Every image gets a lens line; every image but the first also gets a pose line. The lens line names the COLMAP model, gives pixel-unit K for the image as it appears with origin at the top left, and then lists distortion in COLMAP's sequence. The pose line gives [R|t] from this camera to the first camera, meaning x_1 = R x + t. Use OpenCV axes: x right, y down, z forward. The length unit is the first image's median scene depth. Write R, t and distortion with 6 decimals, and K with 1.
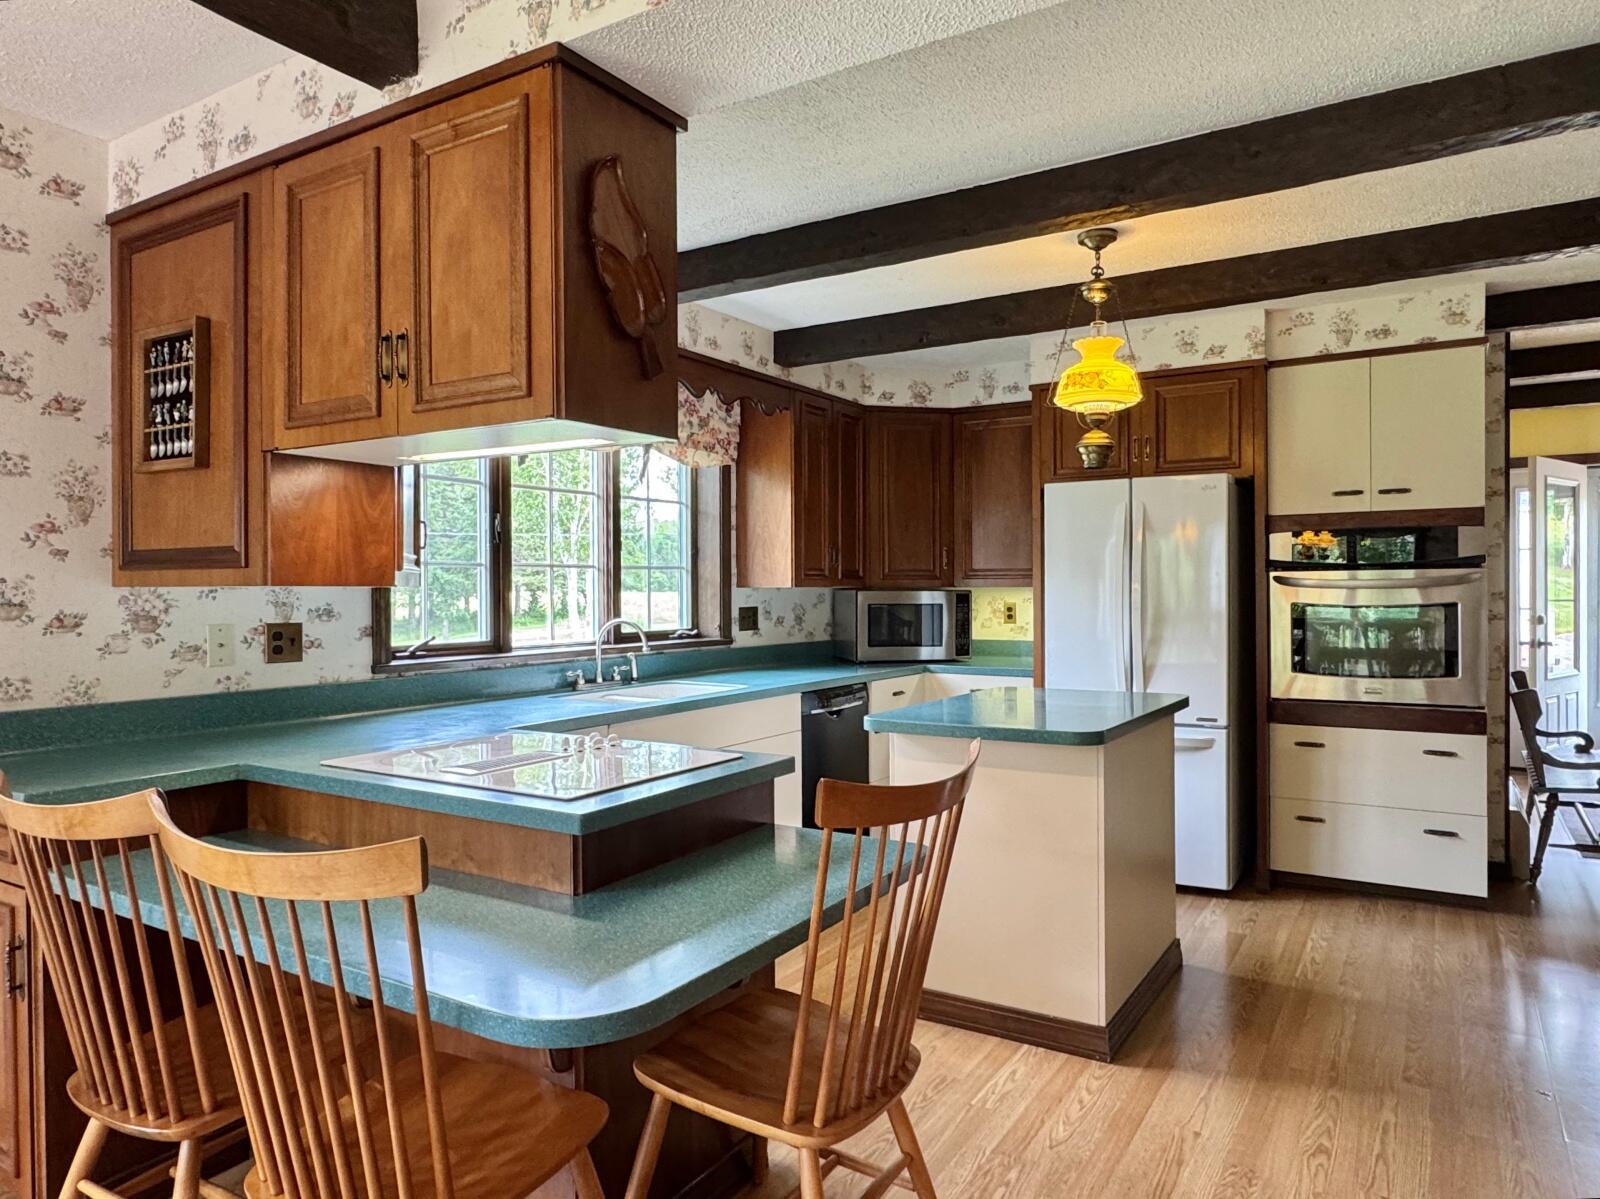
lens RADIAL K [[1016.2, 0, 800.0], [0, 1016.2, 599.5], [0, 0, 1]] dist [-0.006062, -0.000834]
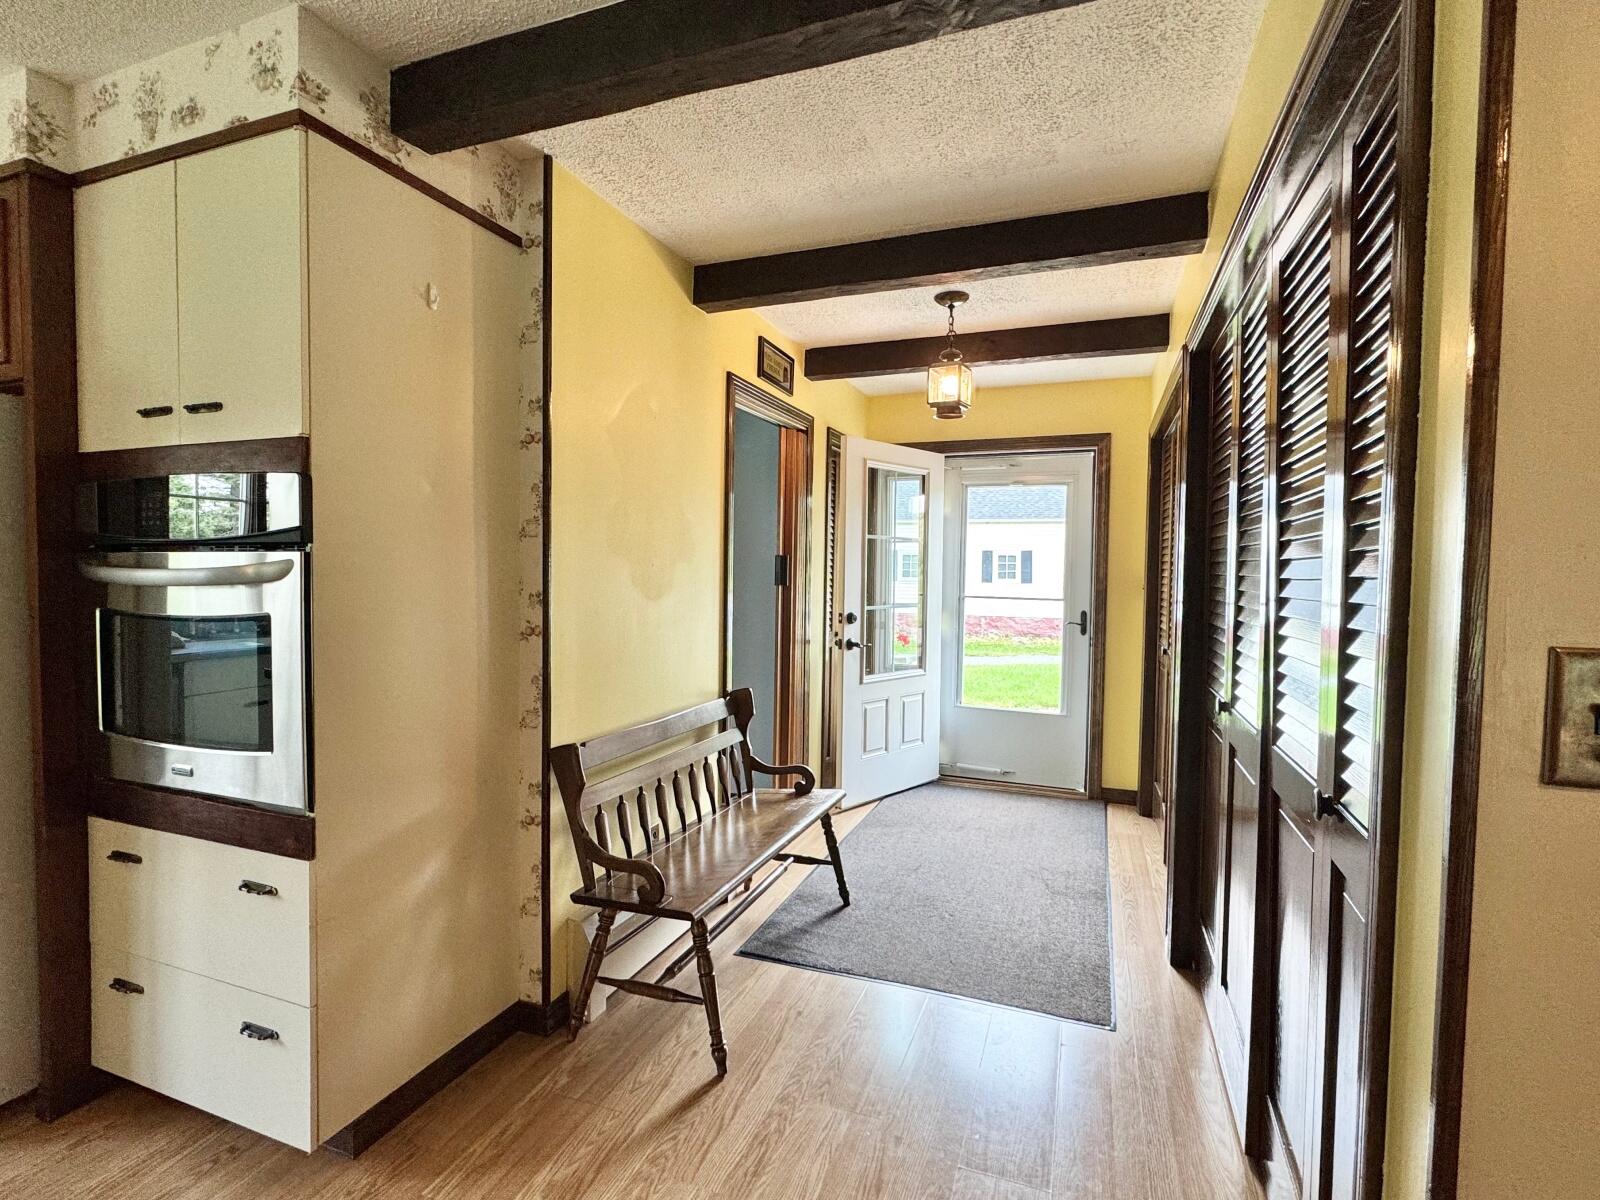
lens RADIAL K [[770.8, 0, 800.0], [0, 770.8, 600.0], [0, 0, 1]] dist [0.000608, -0.000010]
pose [[0.980727, 0.013659, 0.194905, 0.901953], [-0.018228, 0.999599, 0.021665, -0.019926], [-0.194531, -0.024800, 0.980583, 0.580108]]
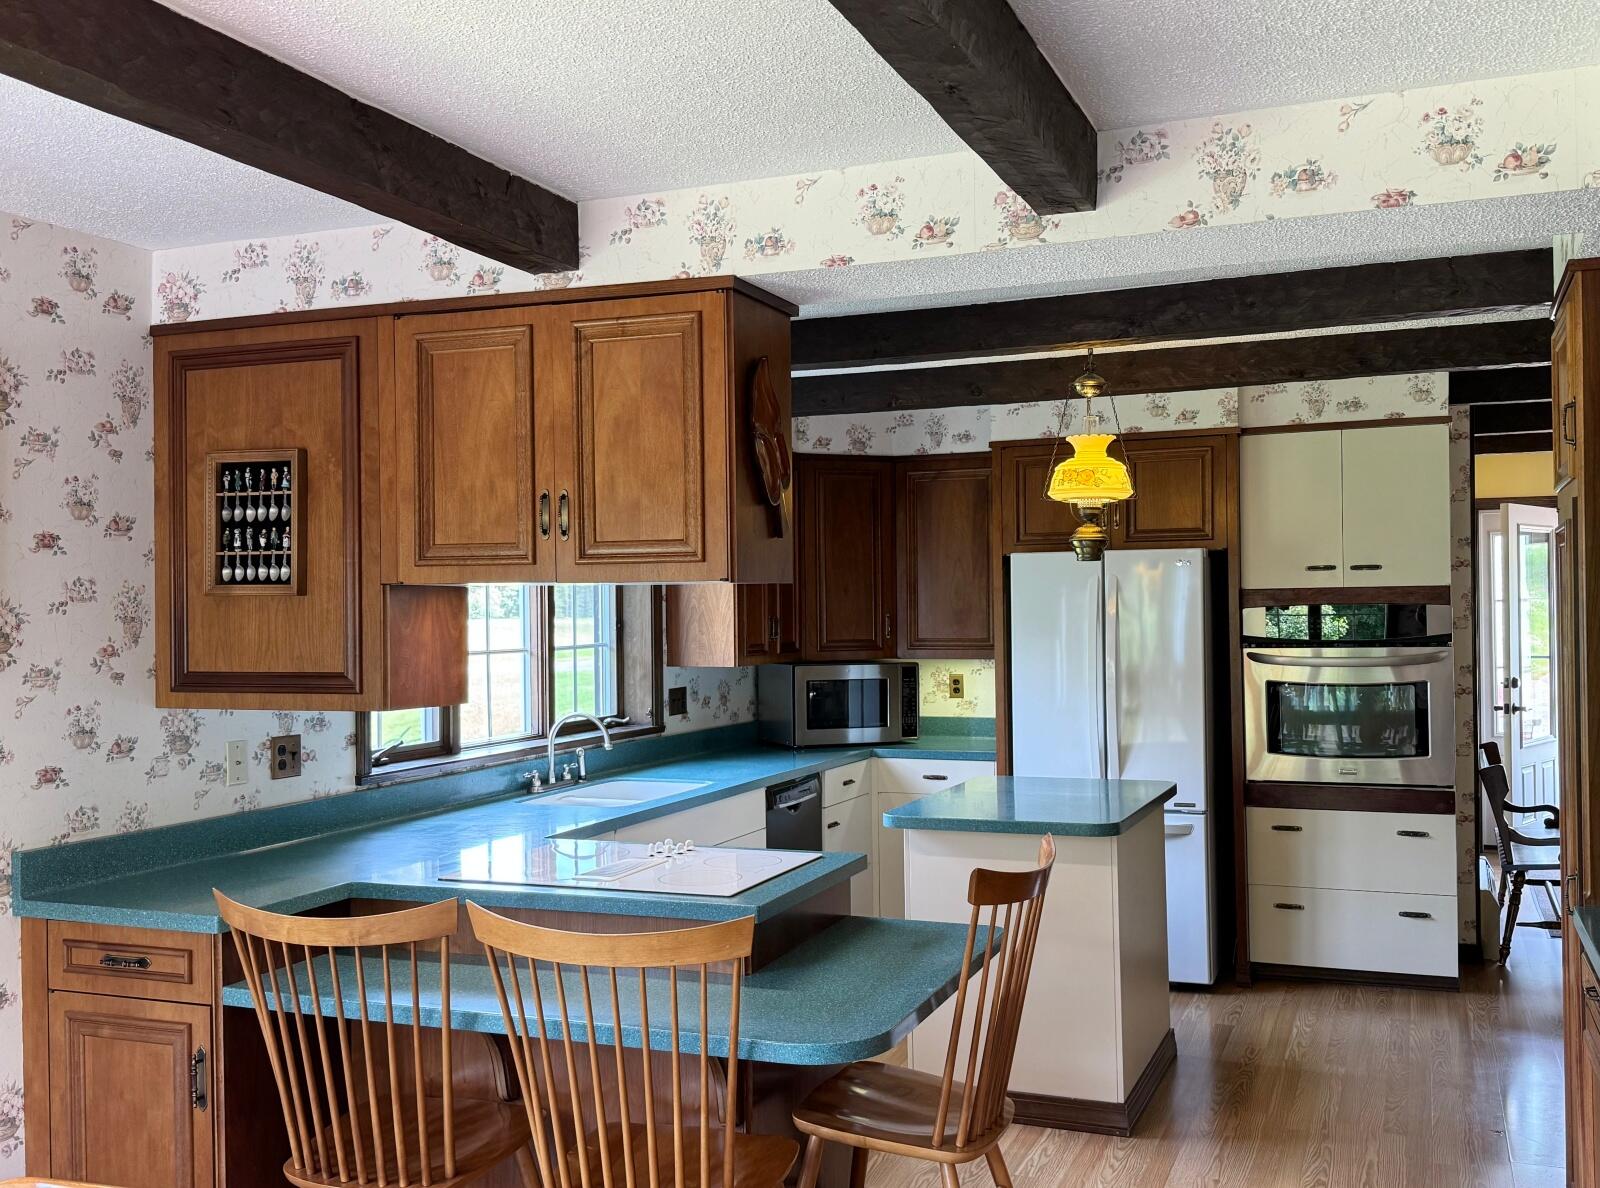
lens RADIAL K [[1476.6, 0, 805.6], [0, 1476.6, 610.9], [0, 0, 1]] dist [0.144855, -0.341667]
pose [[0.984657, -0.006543, 0.174377, -0.219714], [0.008606, 0.999902, -0.011076, -0.058613], [-0.174288, 0.012406, 0.984617, -0.362935]]
